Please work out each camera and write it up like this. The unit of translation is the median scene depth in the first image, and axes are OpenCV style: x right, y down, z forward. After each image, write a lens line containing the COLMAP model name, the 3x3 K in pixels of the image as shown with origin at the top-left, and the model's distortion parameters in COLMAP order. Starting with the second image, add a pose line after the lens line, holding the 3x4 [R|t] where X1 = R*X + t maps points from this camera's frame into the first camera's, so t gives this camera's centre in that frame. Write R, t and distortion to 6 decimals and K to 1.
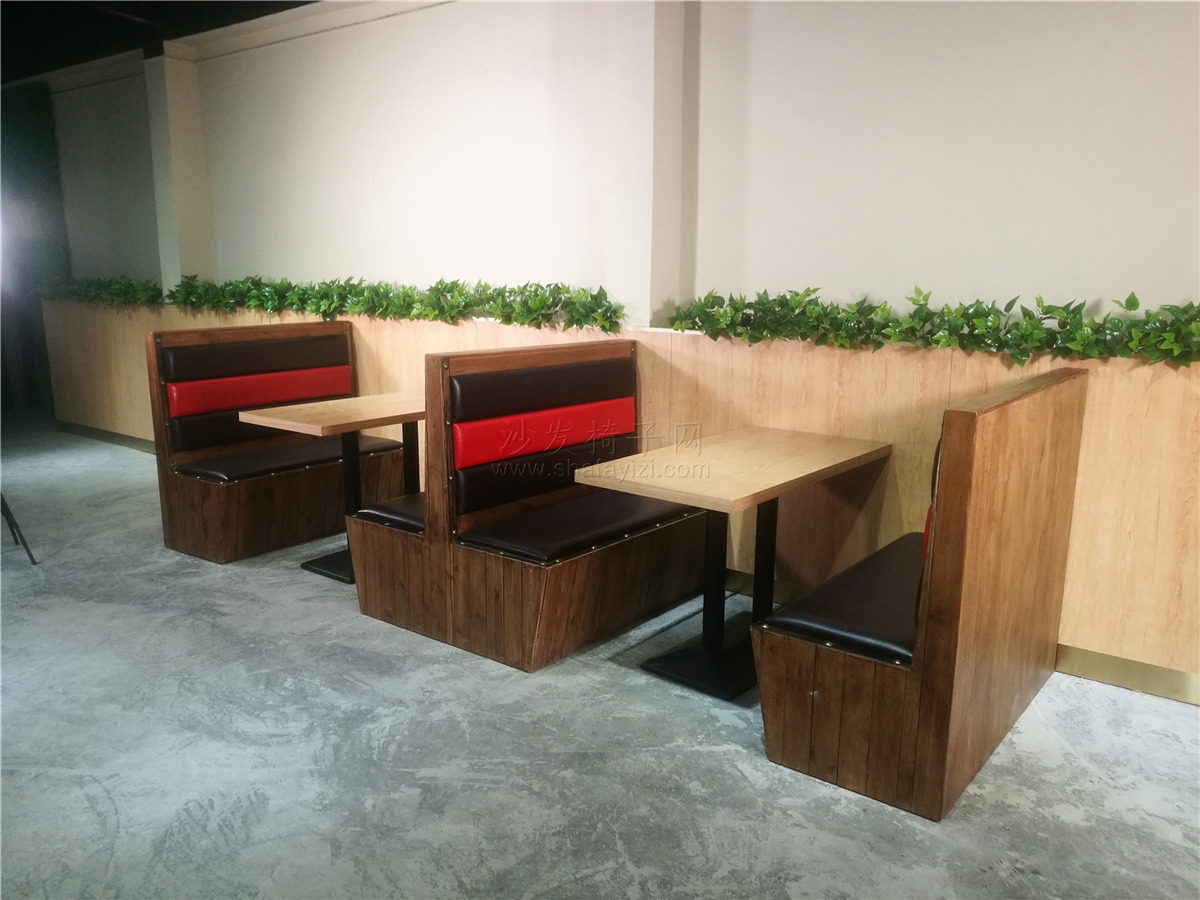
lens RADIAL K [[946.2, 0, 601.2], [0, 946.2, 447.4], [0, 0, 1]] dist [-0.027270, 0.059459]
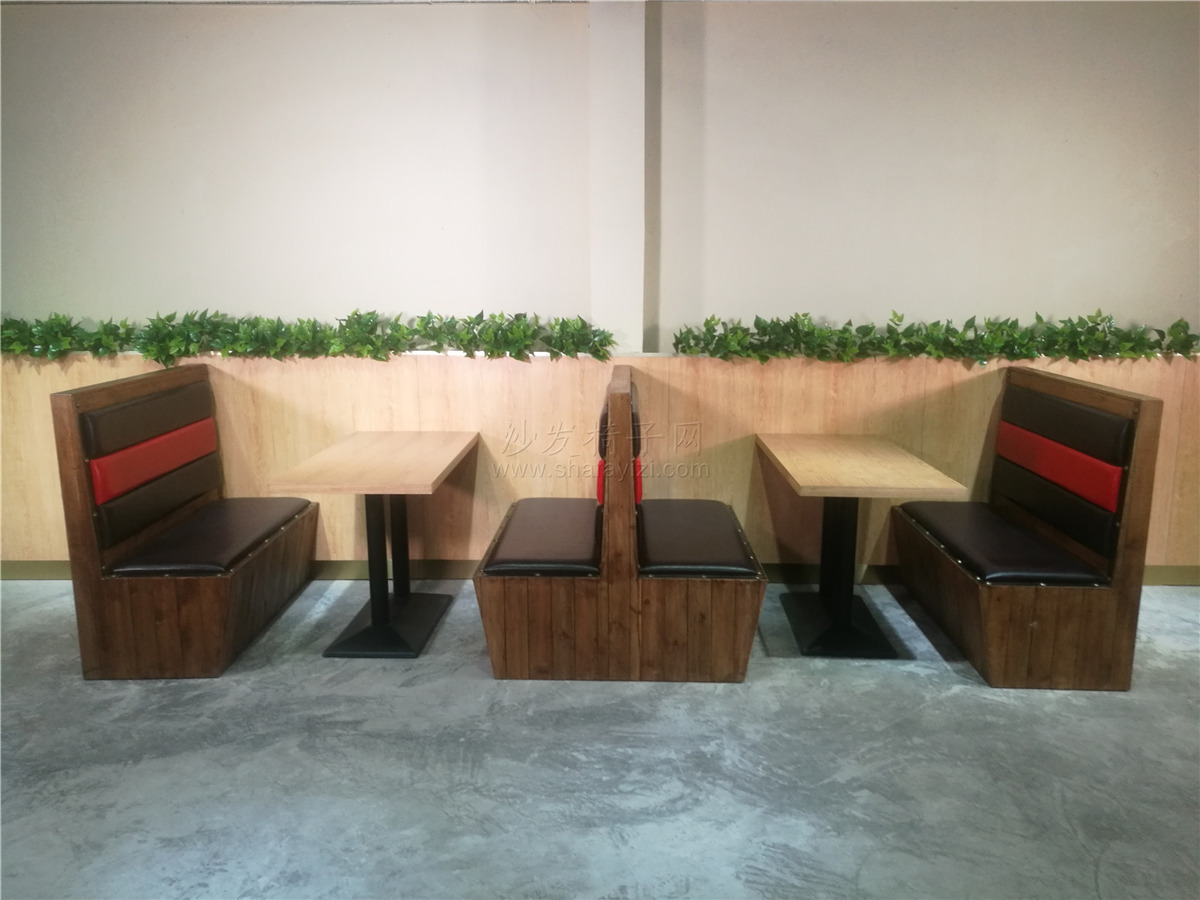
lens RADIAL K [[946.2, 0, 599.2], [0, 946.2, 442.5], [0, 0, 1]] dist [-0.027270, 0.059459]
pose [[0.806137, -0.107057, 0.581964, -0.798931], [0.116642, 0.992950, 0.021088, -0.070756], [-0.580119, 0.050882, 0.812941, 0.217948]]
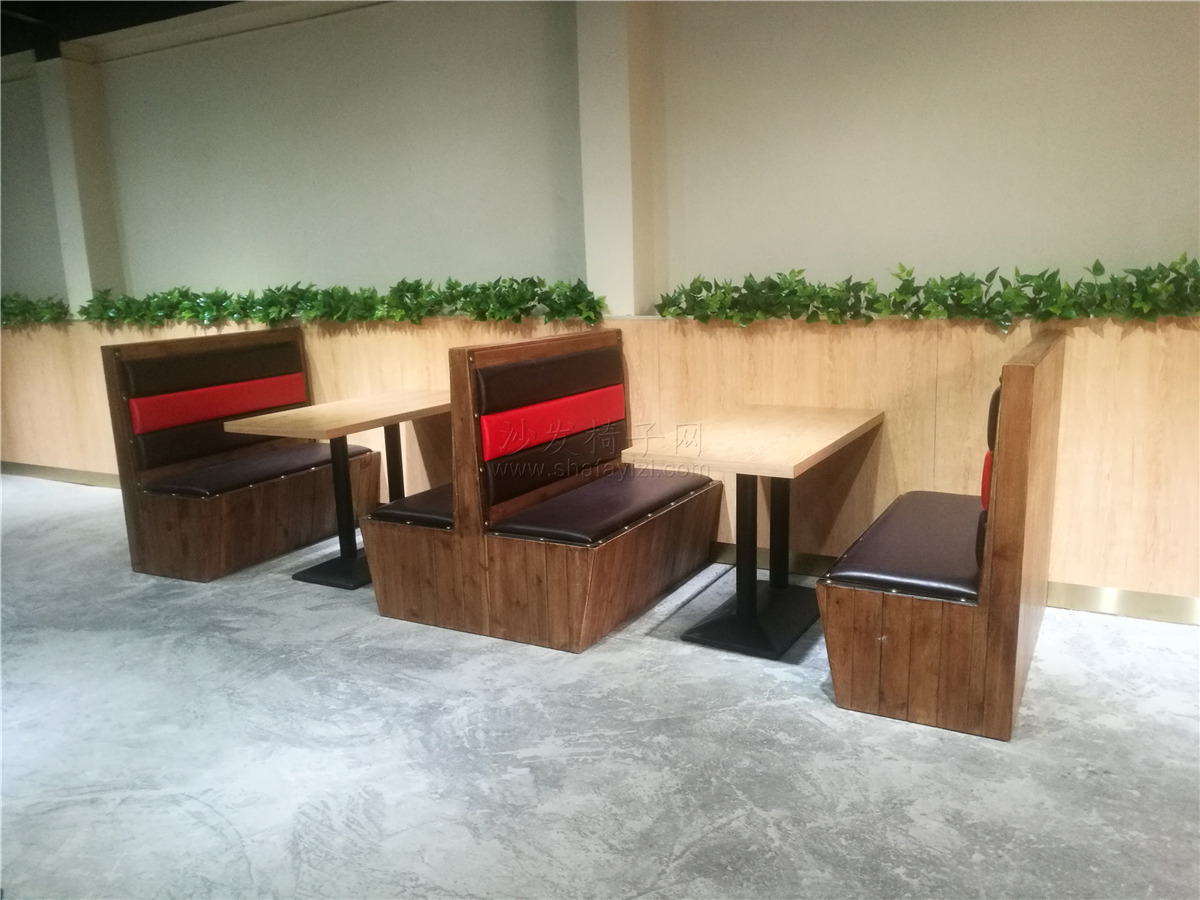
lens RADIAL K [[946.2, 0, 600.9], [0, 946.2, 449.1], [0, 0, 1]] dist [-0.027270, 0.059459]
pose [[0.986837, -0.065480, 0.147866, -0.189118], [0.066054, 0.997815, 0.001026, 0.018576], [-0.147610, 0.008755, 0.989007, -0.015219]]
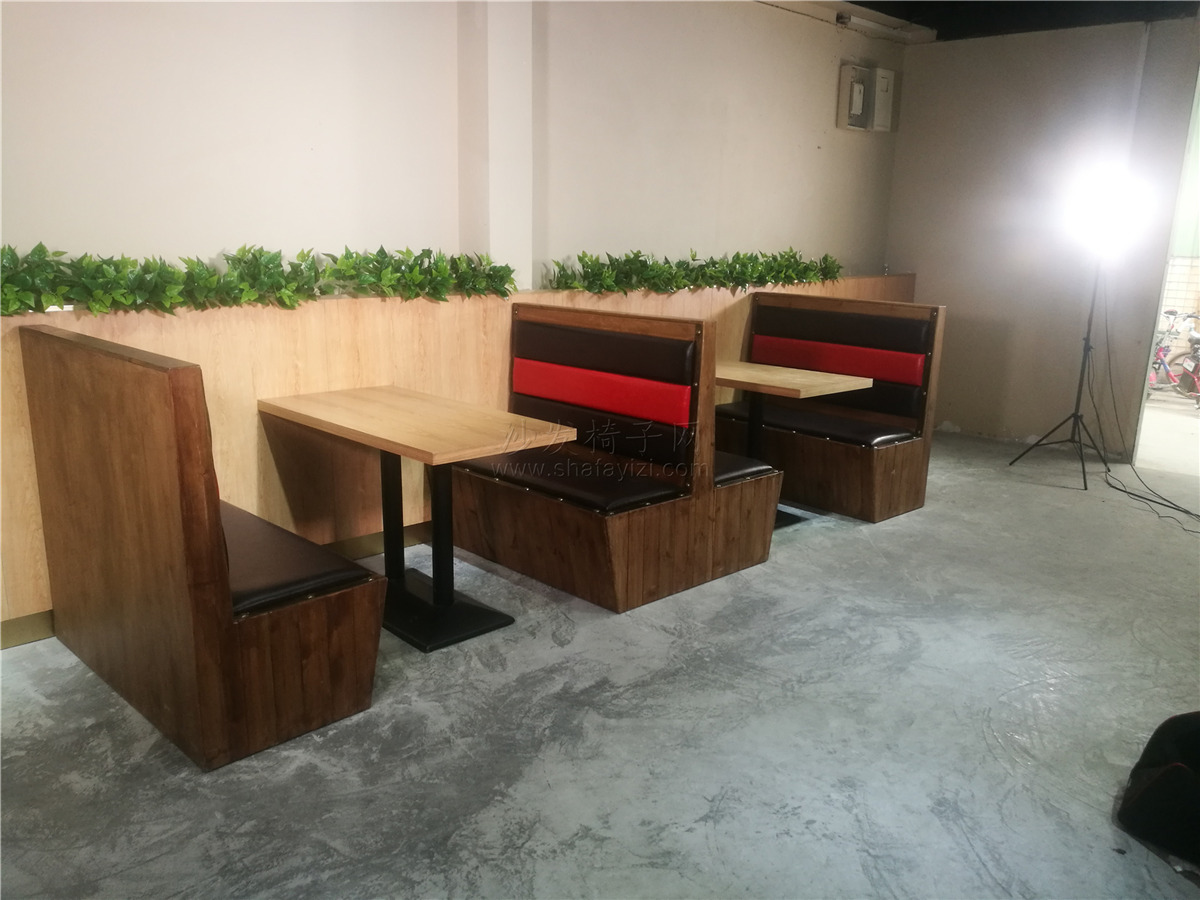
lens RADIAL K [[946.2, 0, 599.0], [0, 946.2, 449.3], [0, 0, 1]] dist [-0.027270, 0.059459]
pose [[0.154496, -0.226772, 0.961616, -1.300998], [0.169472, 0.964959, 0.200333, -0.198611], [-0.973350, 0.132016, 0.187514, 0.967388]]
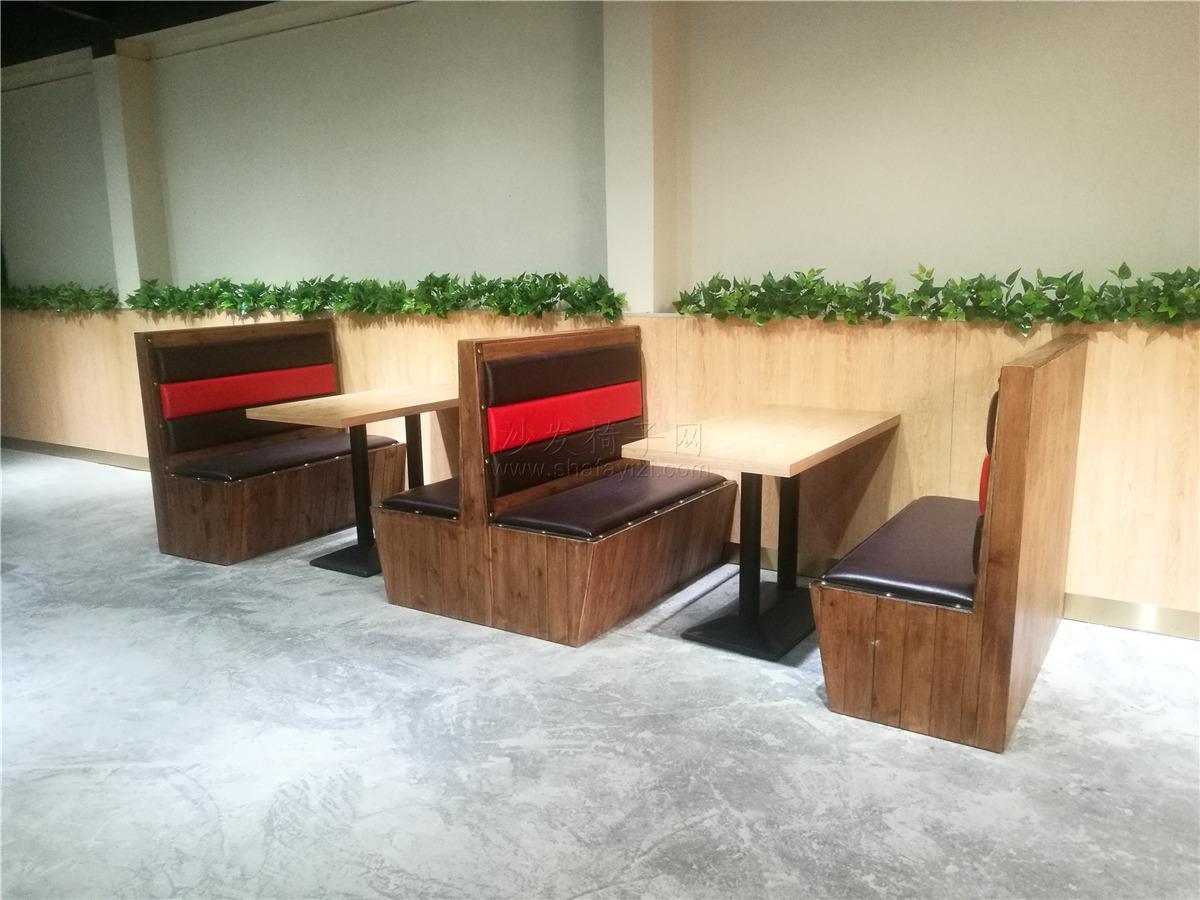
lens RADIAL K [[946.2, 0, 601.4], [0, 946.2, 444.7], [0, 0, 1]] dist [-0.027270, 0.059459]
pose [[0.995151, -0.038365, 0.090572, -0.133971], [0.039232, 0.999200, -0.007819, 0.028325], [-0.090199, 0.011334, 0.995859, -0.021612]]
